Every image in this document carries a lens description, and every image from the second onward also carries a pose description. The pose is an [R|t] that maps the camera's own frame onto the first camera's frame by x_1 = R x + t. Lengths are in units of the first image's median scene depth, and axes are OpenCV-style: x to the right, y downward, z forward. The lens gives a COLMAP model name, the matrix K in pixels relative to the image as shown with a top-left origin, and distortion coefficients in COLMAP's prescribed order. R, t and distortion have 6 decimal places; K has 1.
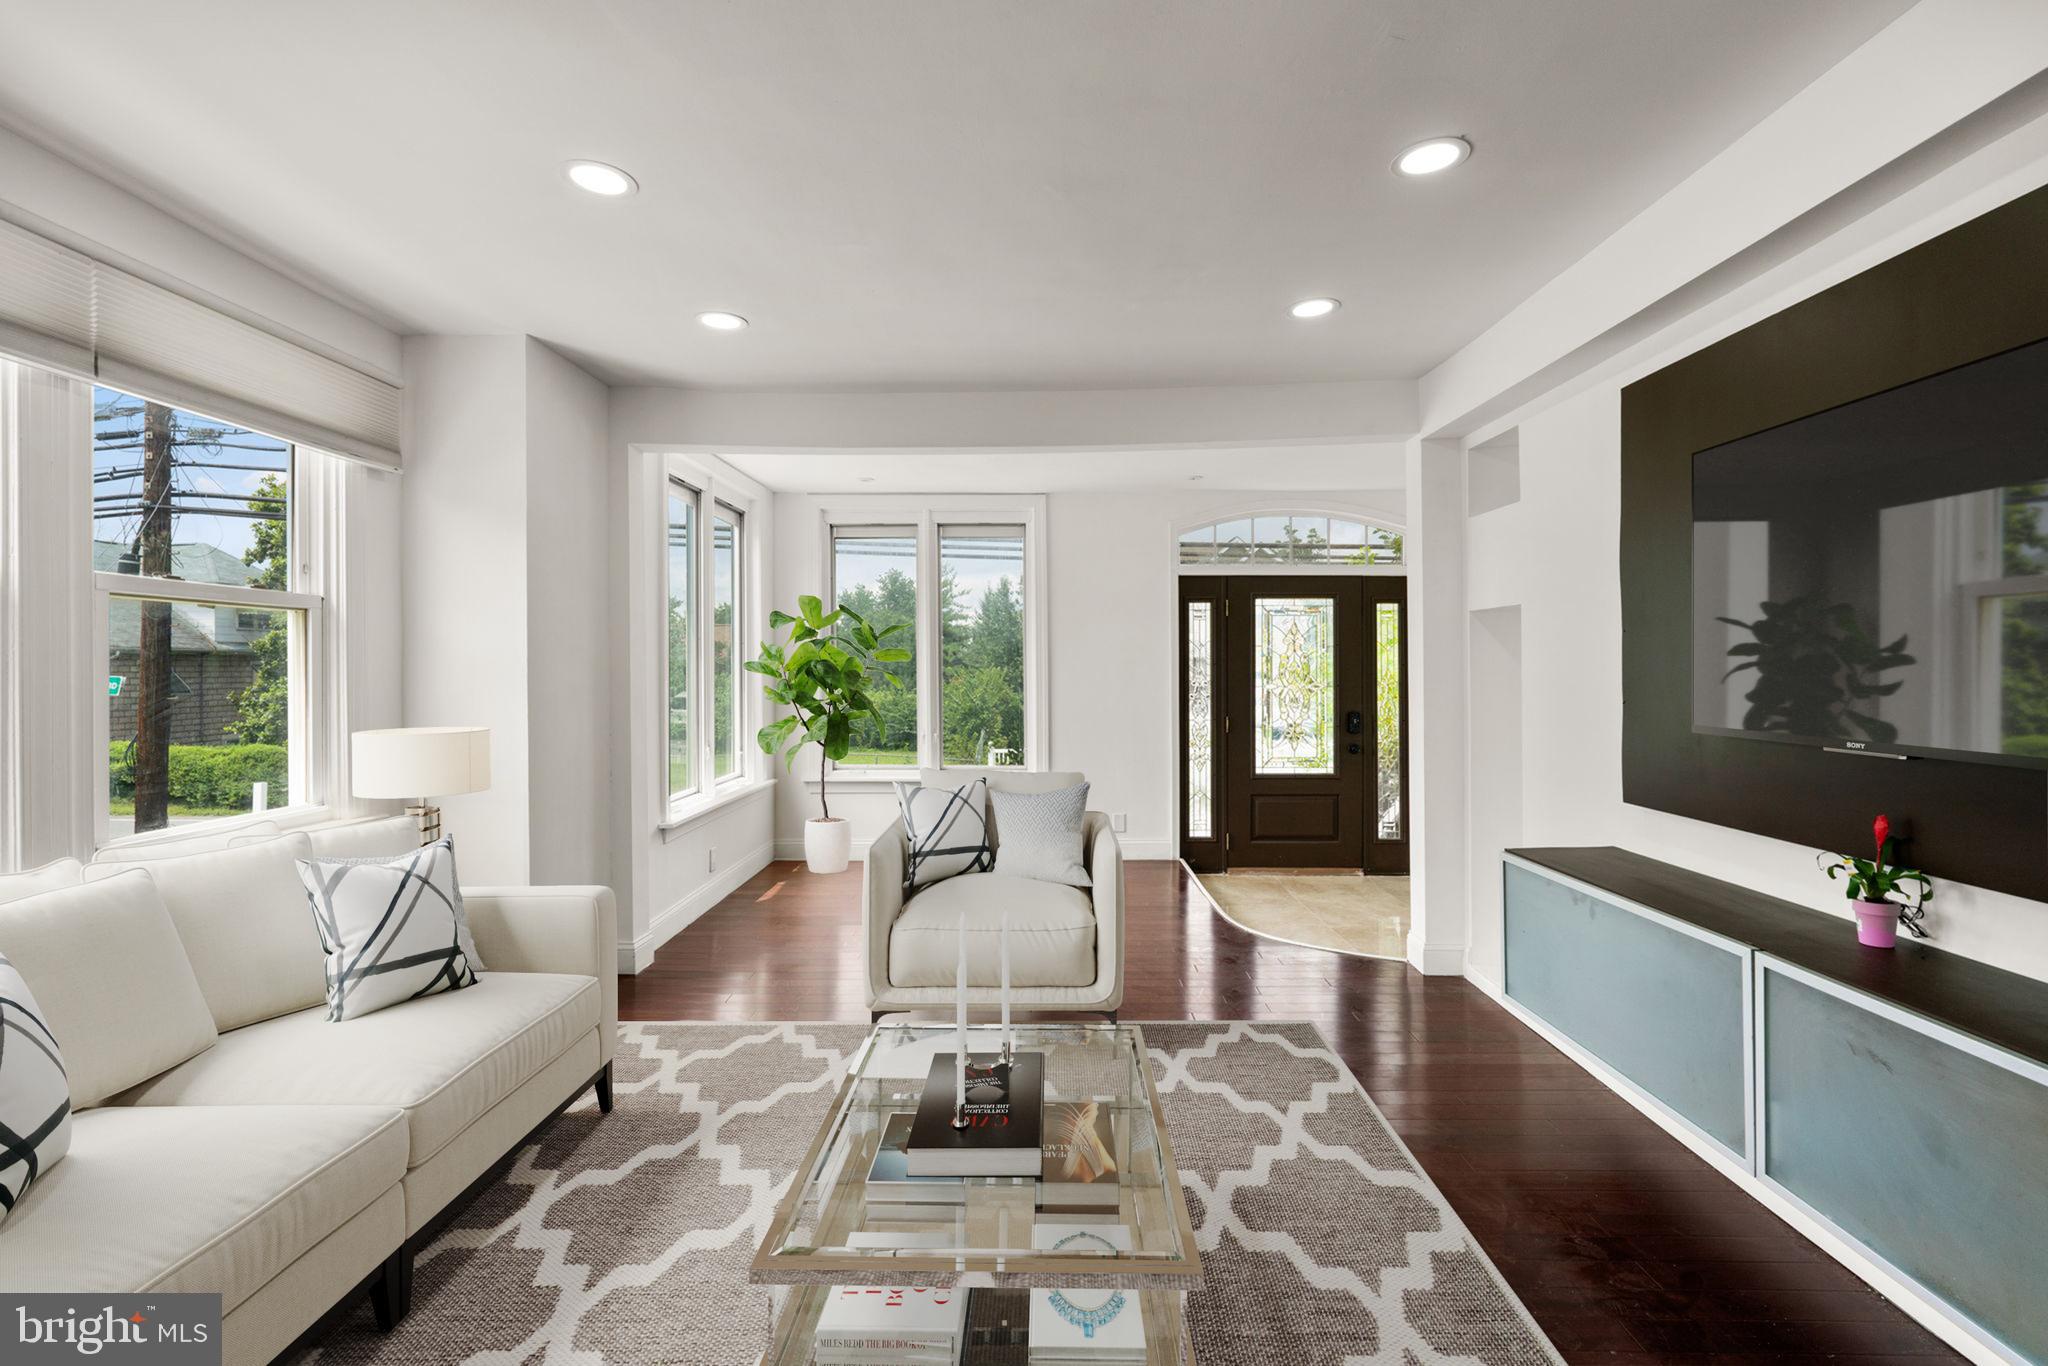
lens RADIAL K [[945.6, 0, 1018.3], [0, 945.6, 671.4], [0, 0, 1]] dist [-0.001770, 0.000357]
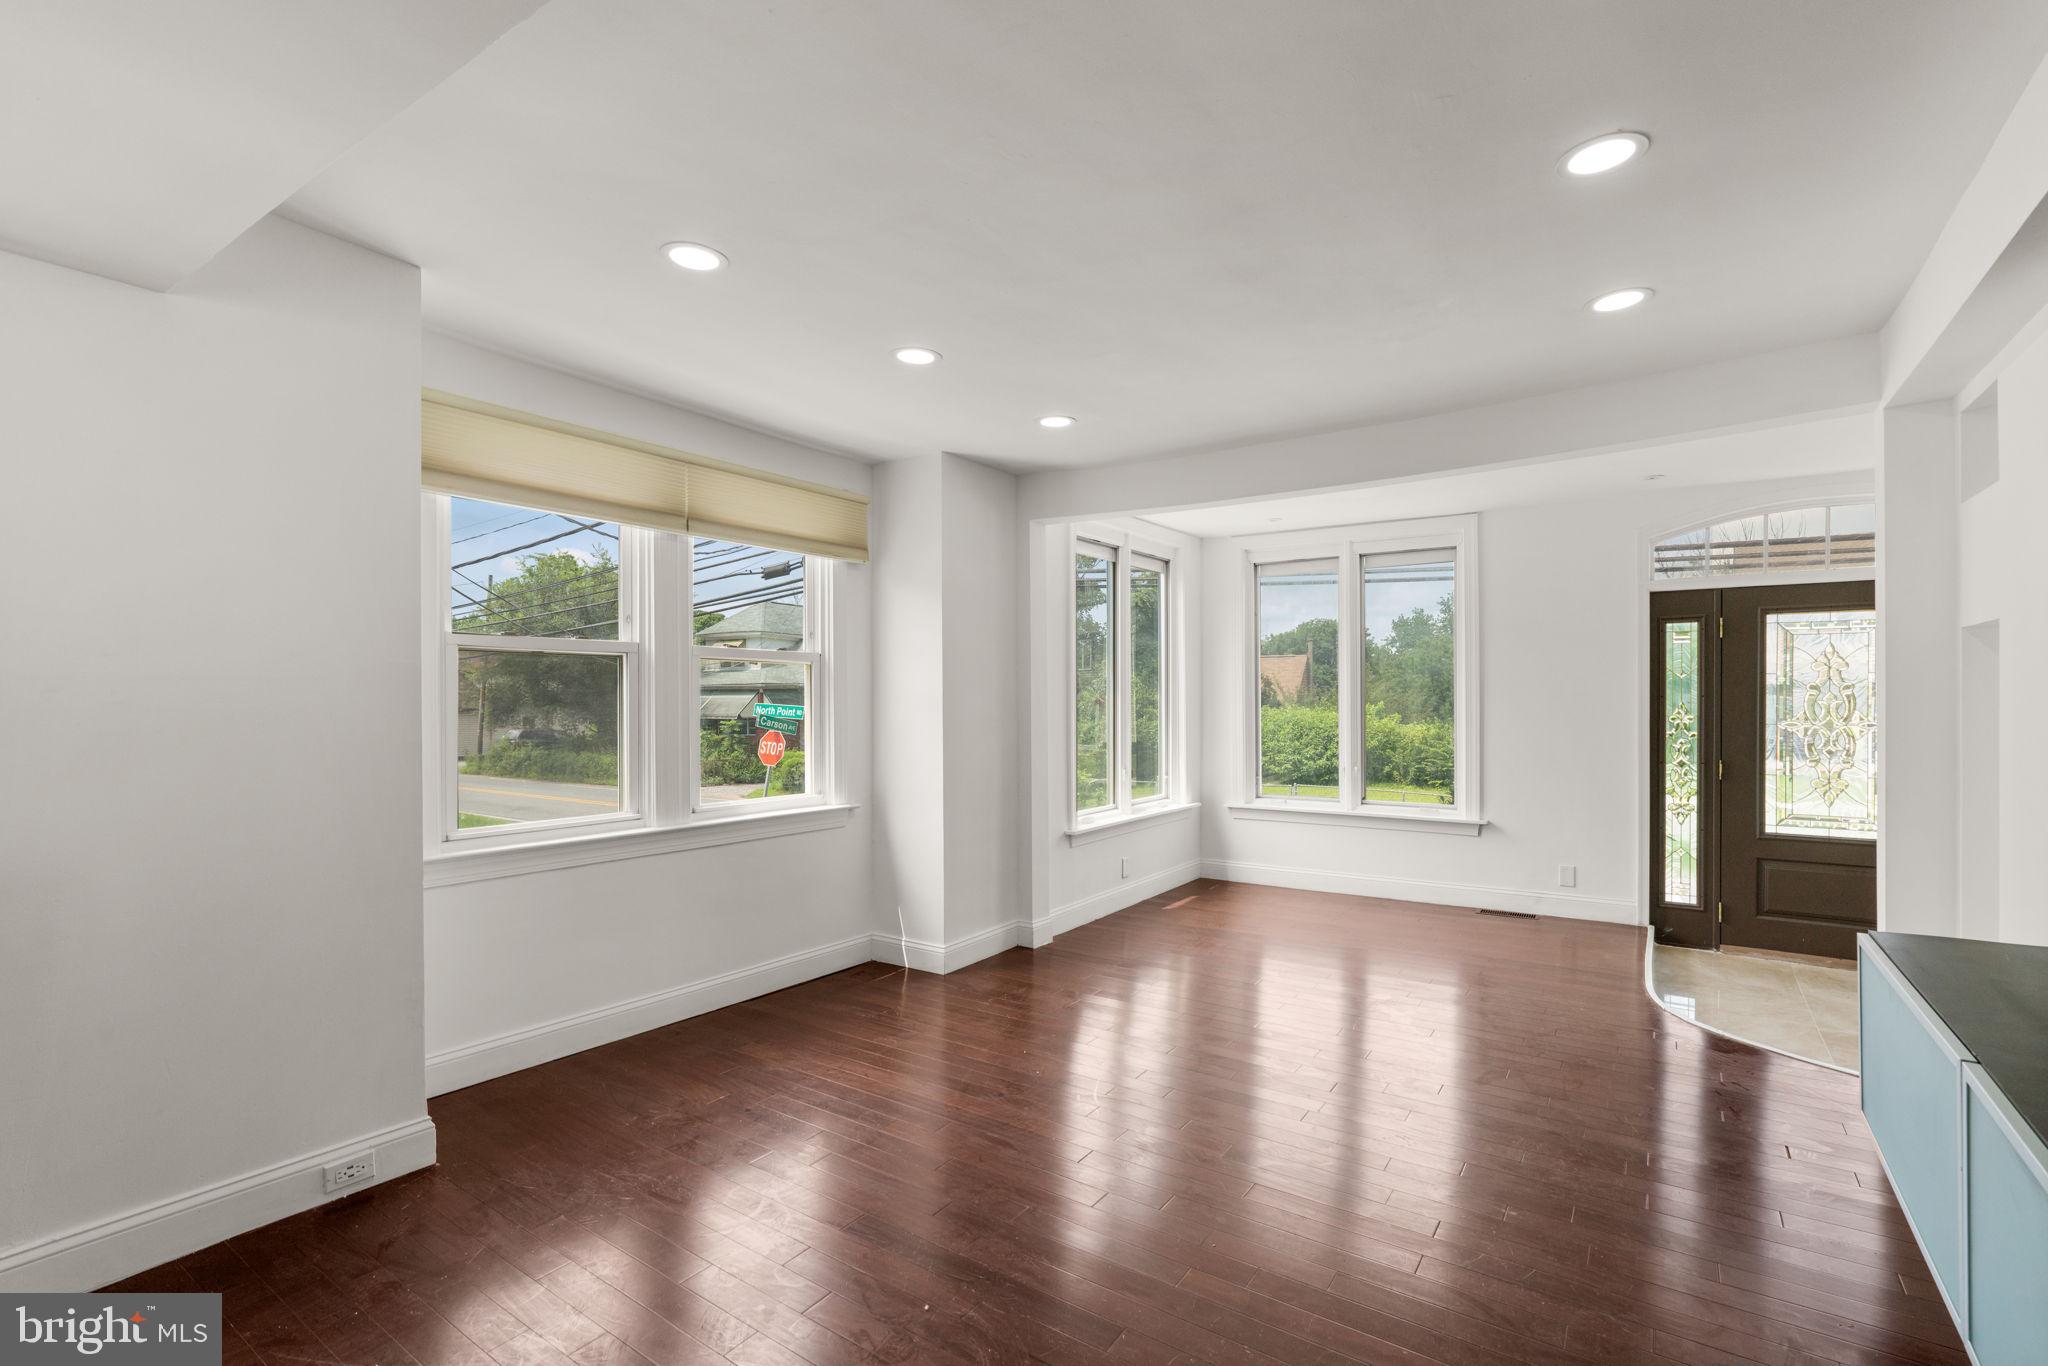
lens RADIAL K [[955.1, 0, 985.6], [0, 955.1, 708.2], [0, 0, 1]] dist [-0.001861, 0.000417]
pose [[0.821376, 0.005128, -0.570364, 0.172021], [-0.001481, 0.999975, 0.006858, -0.002173], [0.570385, -0.004788, 0.821364, -0.042923]]
